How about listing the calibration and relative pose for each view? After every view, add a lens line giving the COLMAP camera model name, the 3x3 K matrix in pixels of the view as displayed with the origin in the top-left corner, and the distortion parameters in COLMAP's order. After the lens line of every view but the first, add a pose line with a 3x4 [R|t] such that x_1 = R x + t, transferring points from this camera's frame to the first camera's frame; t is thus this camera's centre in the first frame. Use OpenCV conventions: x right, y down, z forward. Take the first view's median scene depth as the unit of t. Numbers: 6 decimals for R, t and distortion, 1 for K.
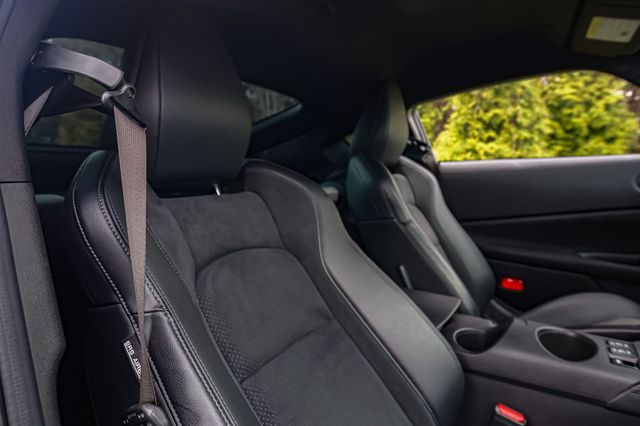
lens RADIAL K [[405.8, 0, 319.3], [0, 405.8, 213.2], [0, 0, 1]] dist [-0.018099, 0.005837]
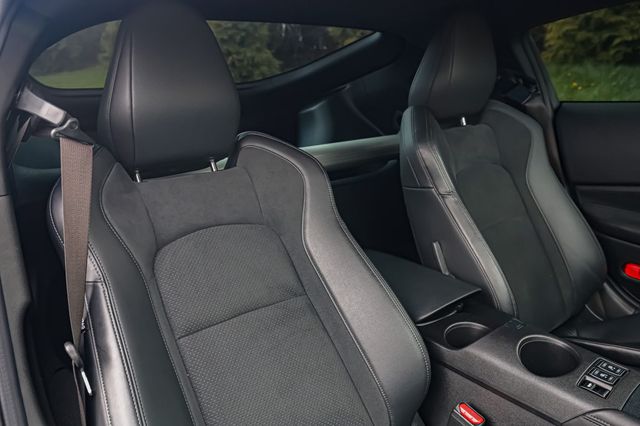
lens RADIAL K [[532.4, 0, 321.0], [0, 532.4, 214.6], [0, 0, 1]] dist [-0.006797, -0.000422]
pose [[0.936620, 0.083783, -0.340182, 0.337799], [-0.025082, 0.984529, 0.173420, -0.118481], [0.349448, -0.153896, 0.924230, -0.145491]]
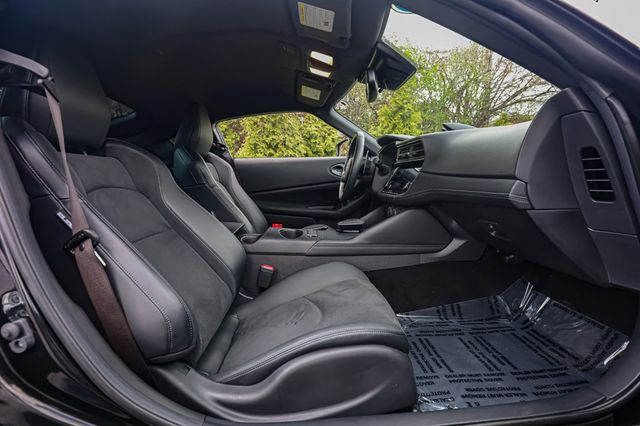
lens RADIAL K [[289.2, 0, 321.0], [0, 289.2, 213.1], [0, 0, 1]] dist [-0.026148, 0.001020]
pose [[0.850119, -0.050161, 0.524196, -0.043852], [0.042966, 0.998741, 0.025890, 0.118132], [-0.524834, 0.000513, 0.851204, -0.273745]]
